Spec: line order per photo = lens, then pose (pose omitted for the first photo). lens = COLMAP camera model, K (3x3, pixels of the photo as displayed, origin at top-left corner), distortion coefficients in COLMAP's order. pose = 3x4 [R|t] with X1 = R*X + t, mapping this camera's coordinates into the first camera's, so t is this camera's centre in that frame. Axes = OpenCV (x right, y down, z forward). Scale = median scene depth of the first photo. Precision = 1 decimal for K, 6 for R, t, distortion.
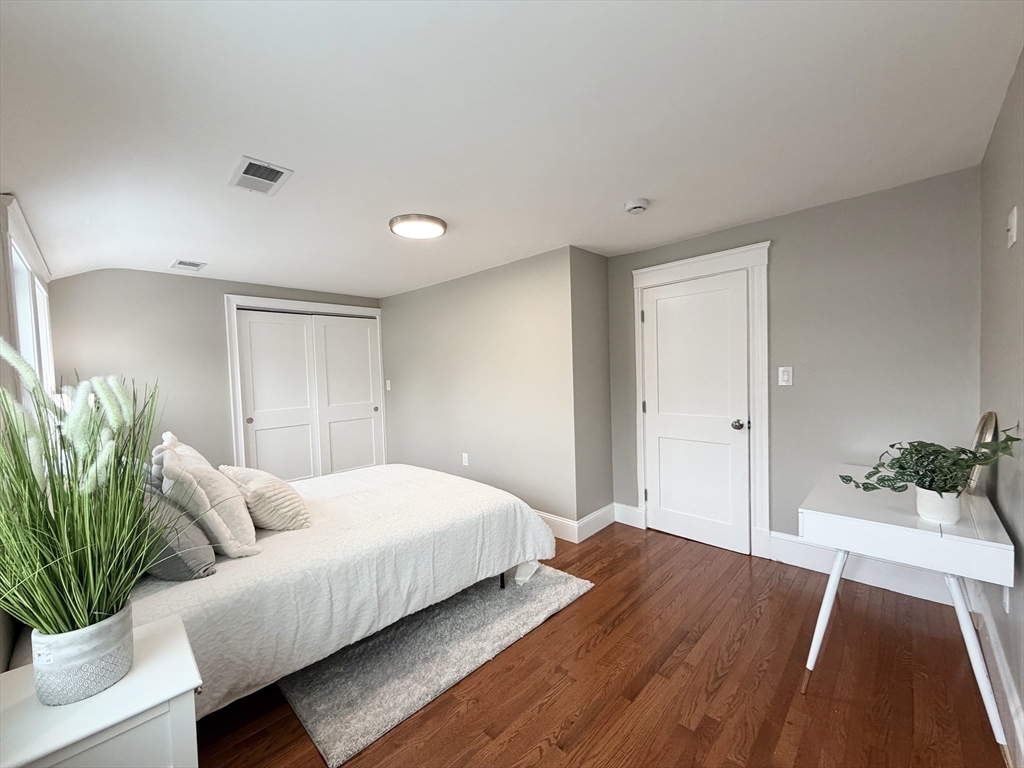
lens RADIAL K [[409.6, 0, 512.8], [0, 409.6, 385.4], [0, 0, 1]] dist [-0.000769, 0.000377]
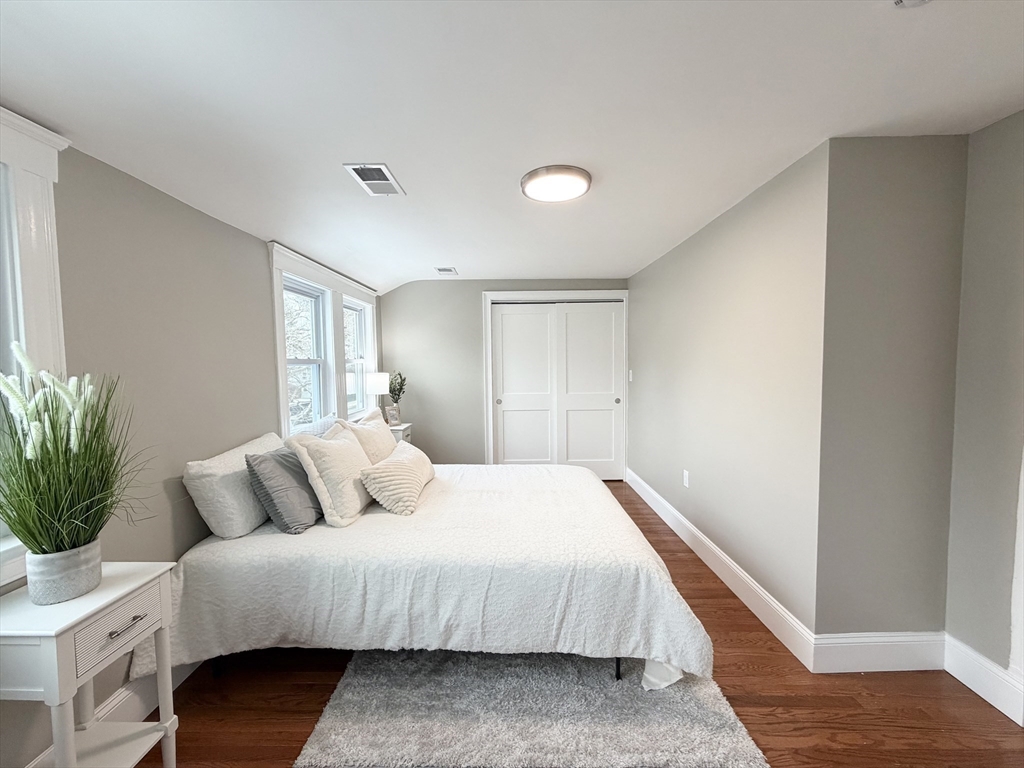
lens RADIAL K [[409.6, 0, 511.8], [0, 409.6, 385.2], [0, 0, 1]] dist [-0.000769, 0.000377]
pose [[0.688371, 0.064508, -0.722485, 0.364841], [-0.037516, 0.997871, 0.053352, -0.039443], [0.724388, -0.009621, 0.689326, 0.439776]]
